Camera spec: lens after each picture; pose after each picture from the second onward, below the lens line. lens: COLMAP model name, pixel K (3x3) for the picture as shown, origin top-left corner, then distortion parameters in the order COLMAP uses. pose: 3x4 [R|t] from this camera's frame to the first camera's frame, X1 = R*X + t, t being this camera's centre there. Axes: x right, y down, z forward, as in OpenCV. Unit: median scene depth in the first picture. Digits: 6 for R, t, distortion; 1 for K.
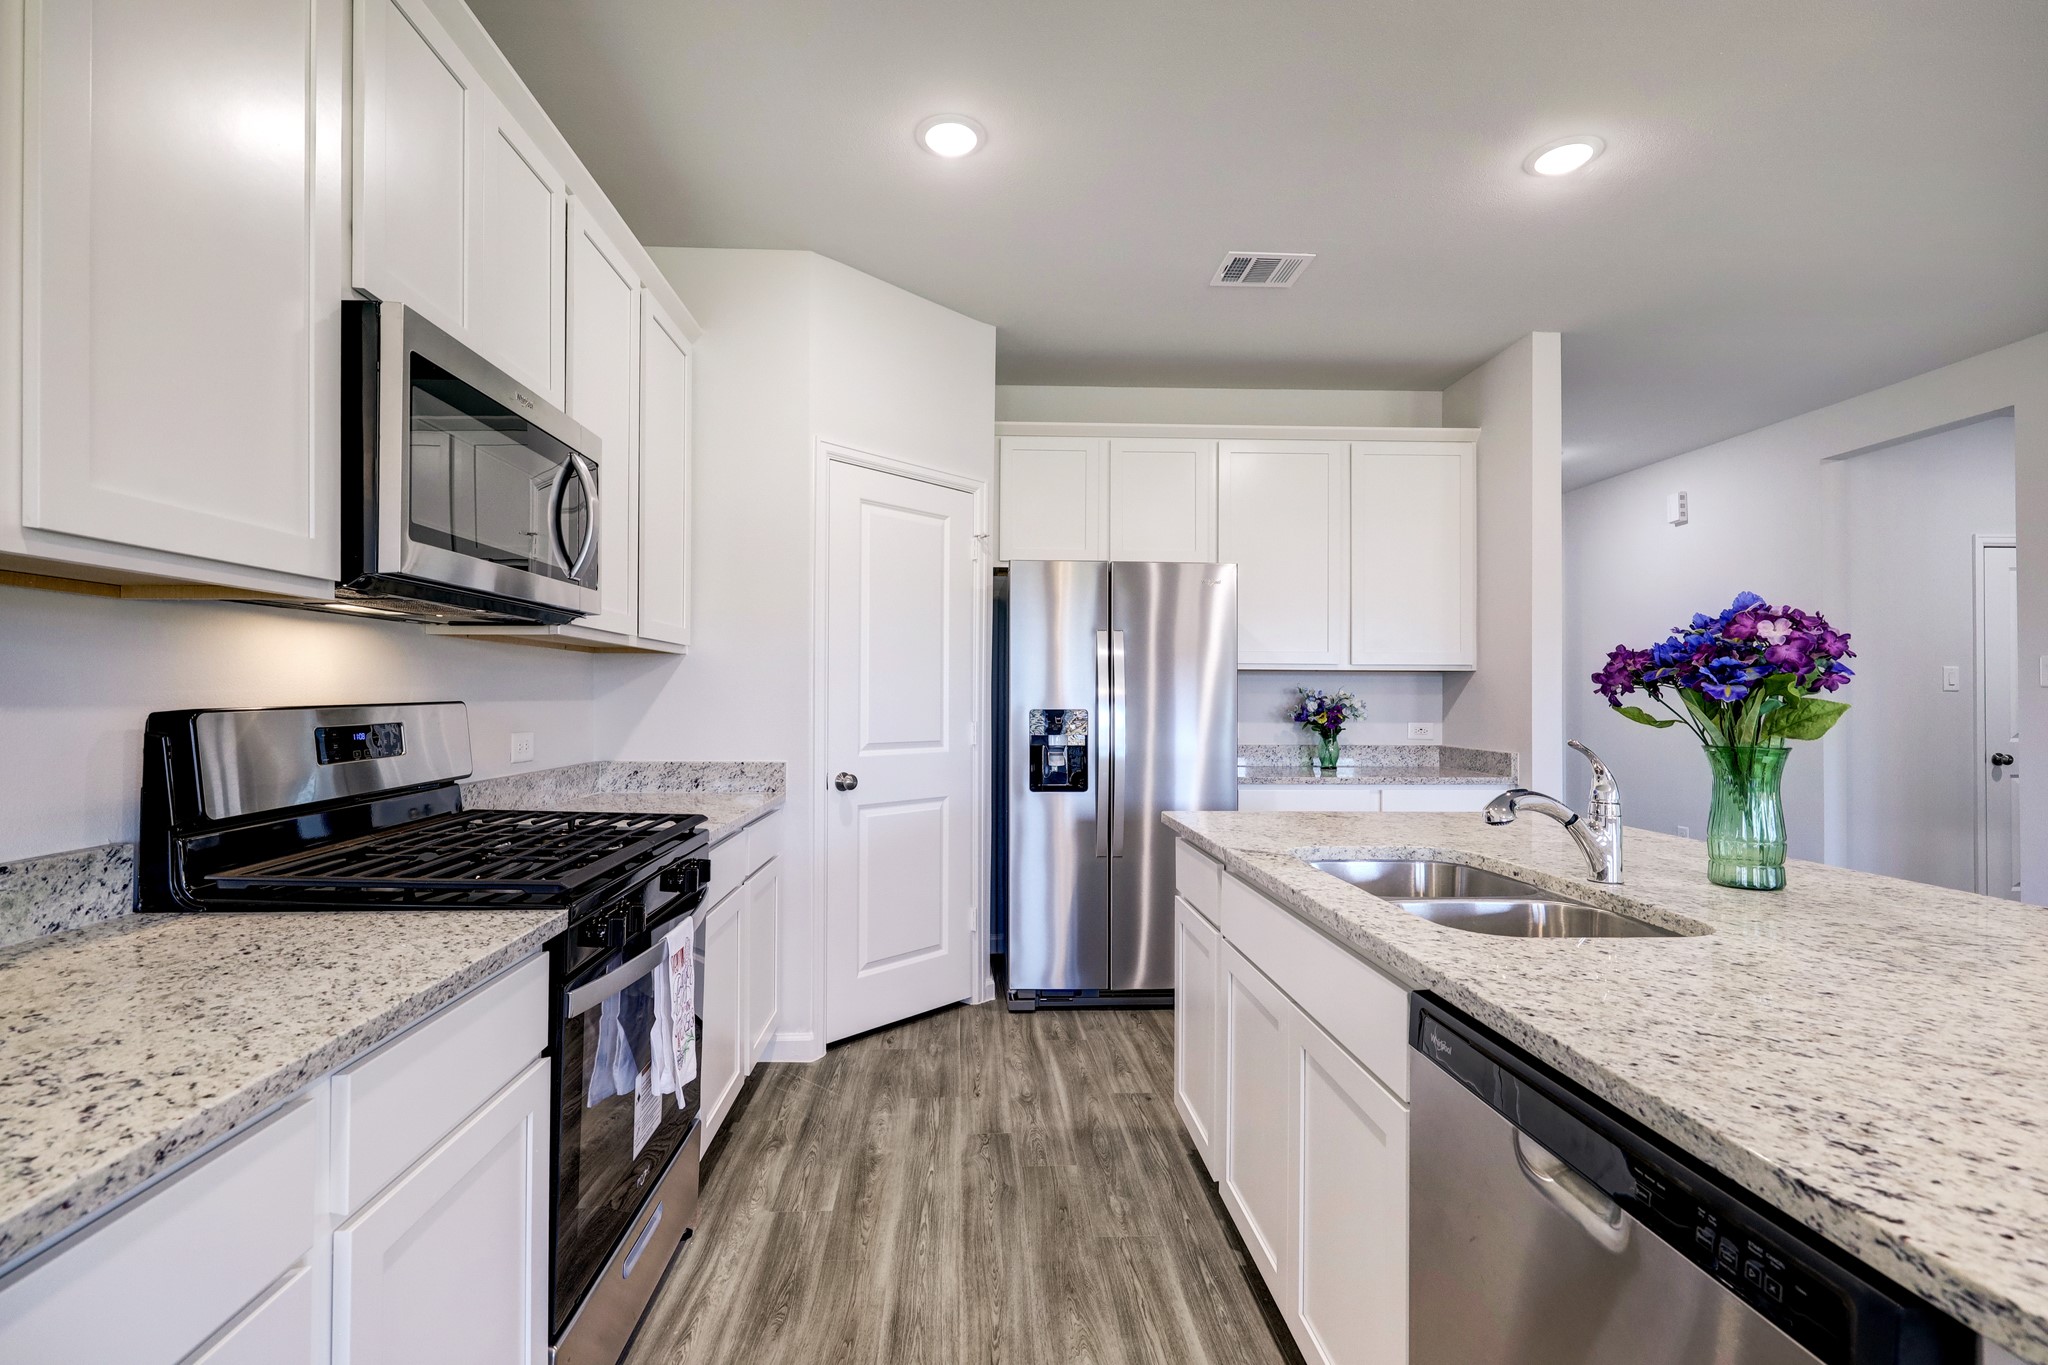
lens RADIAL K [[929.9, 0, 989.7], [0, 929.9, 688.6], [0, 0, 1]] dist [0.002059, 0.000198]
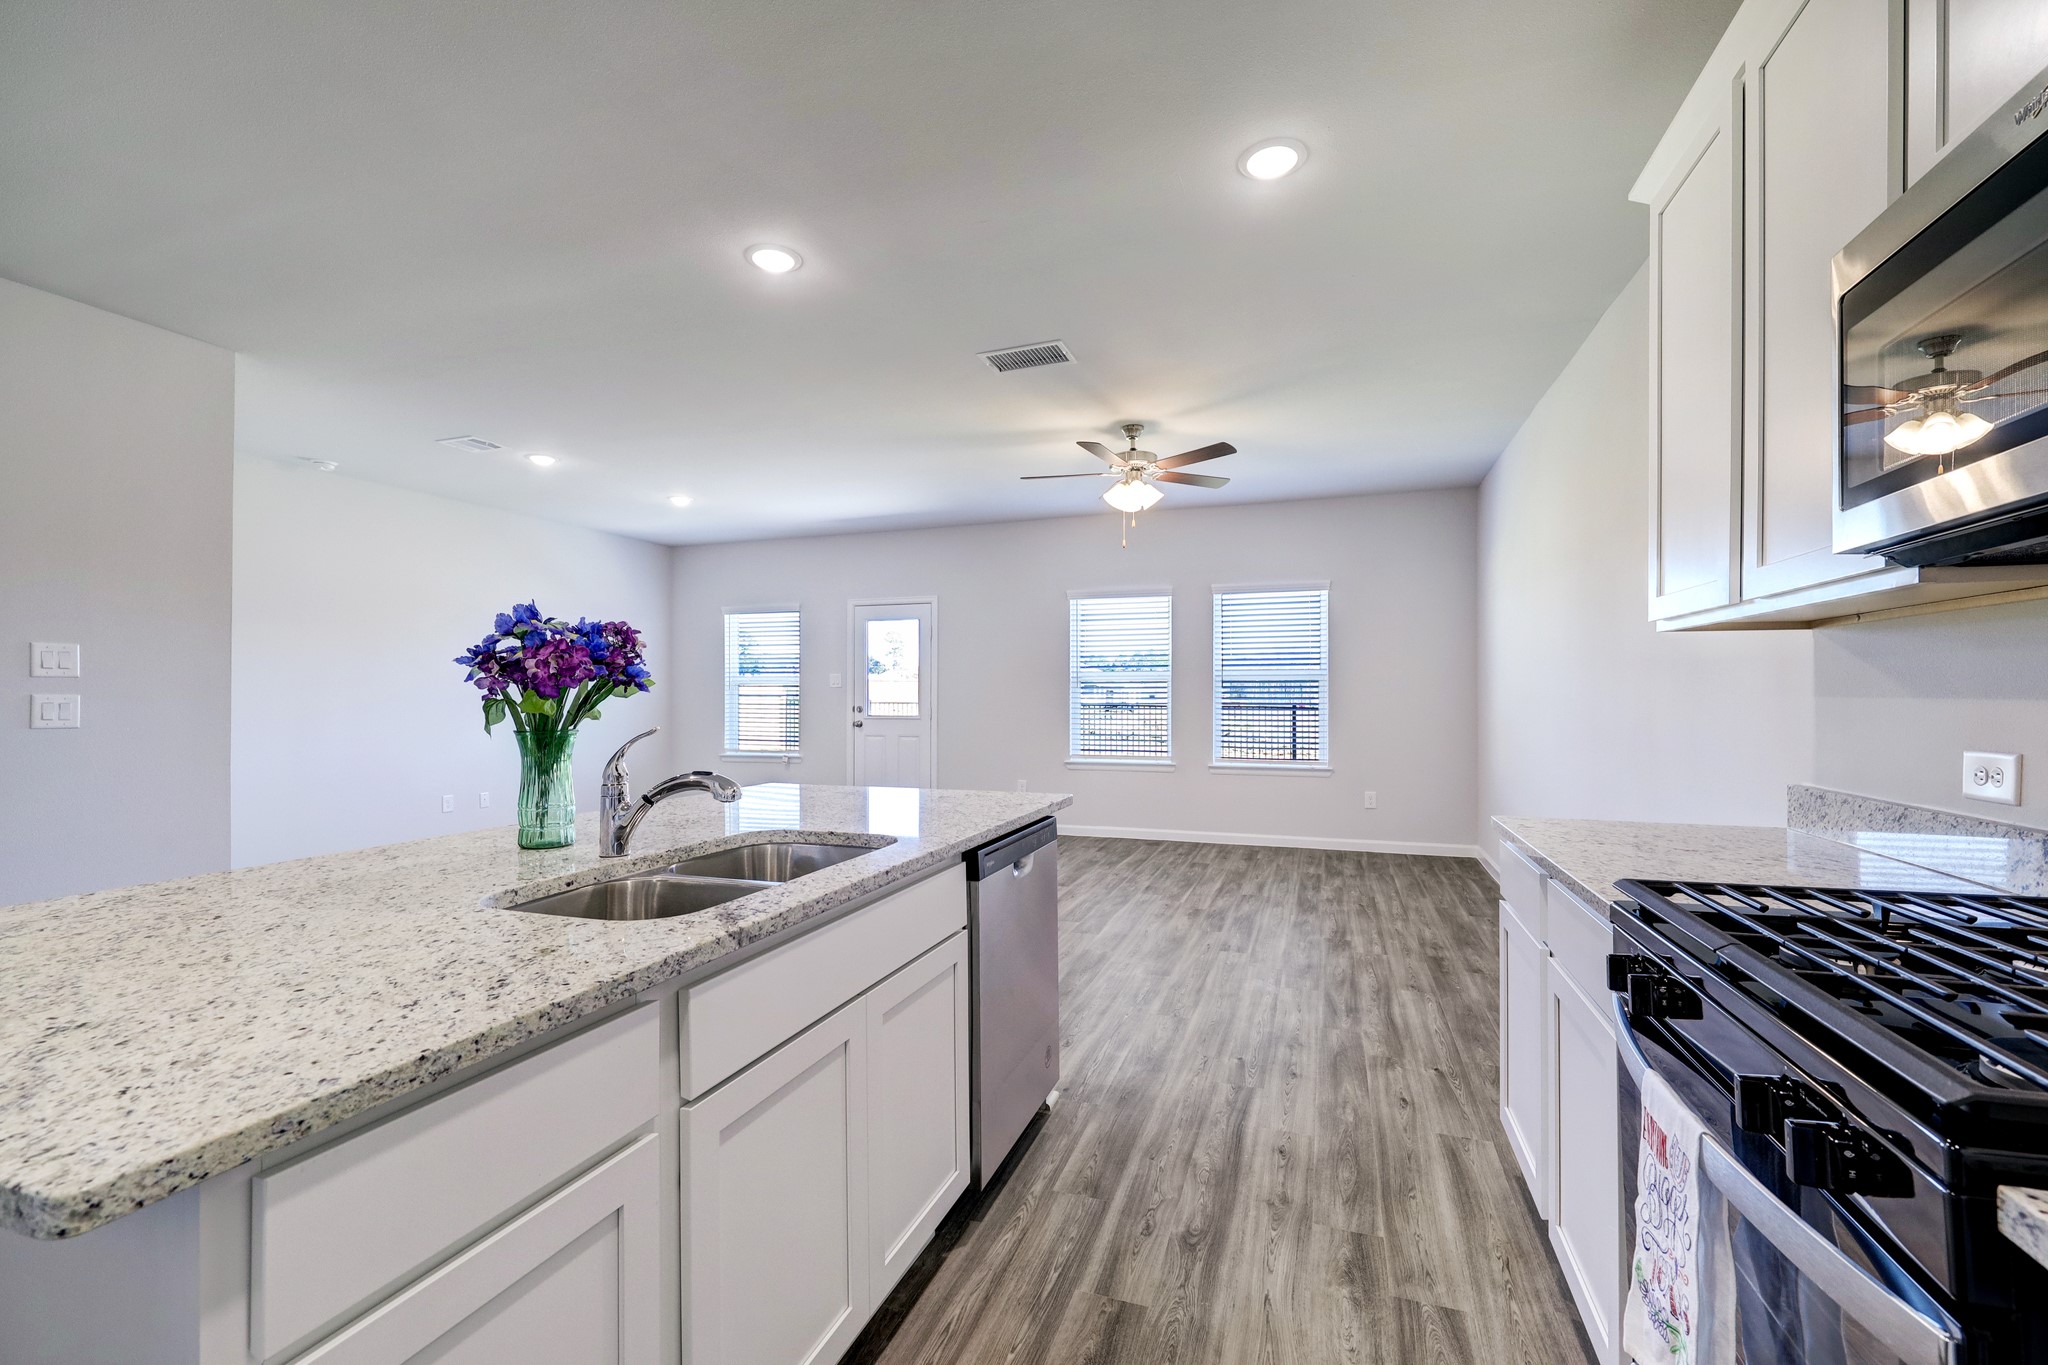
lens RADIAL K [[847.2, 0, 1030.9], [0, 847.2, 685.7], [0, 0, 1]] dist [0.001124, -0.000028]
pose [[-0.937051, 0.000780, 0.349190, -0.119226], [-0.005379, 0.999847, -0.016667, 0.014251], [-0.349150, -0.017496, -0.936904, 1.294758]]
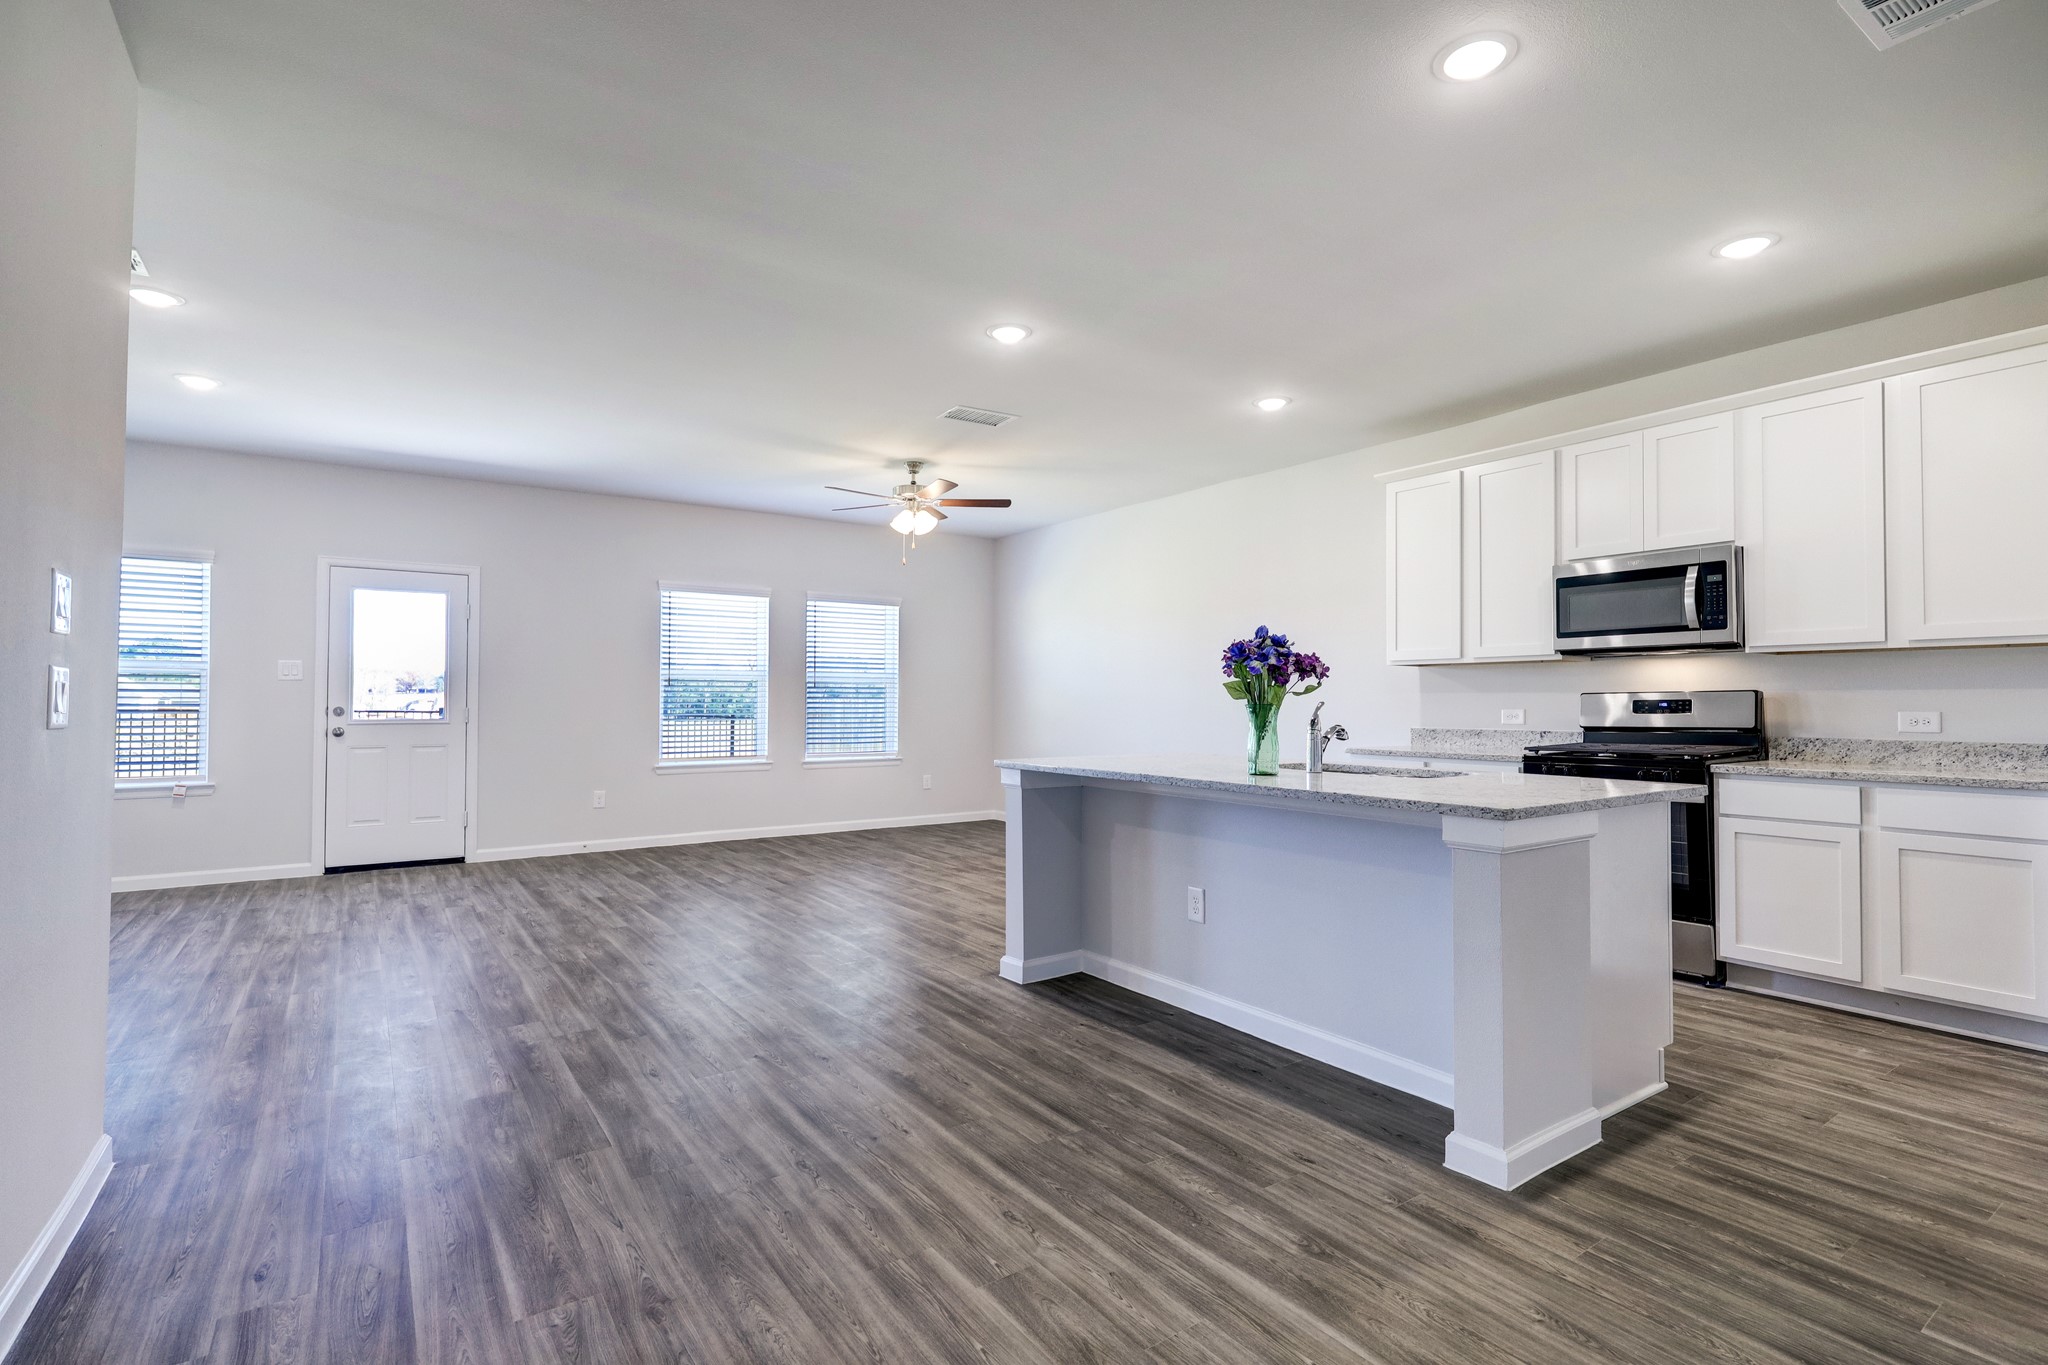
lens RADIAL K [[957.7, 0, 1030.6], [0, 957.7, 680.3], [0, 0, 1]] dist [0.000036, -0.000334]
pose [[-0.841915, -0.017287, -0.539333, 1.608854], [-0.000148, 0.999494, -0.031806, 0.051629], [0.539610, -0.026698, -0.841492, 1.688279]]
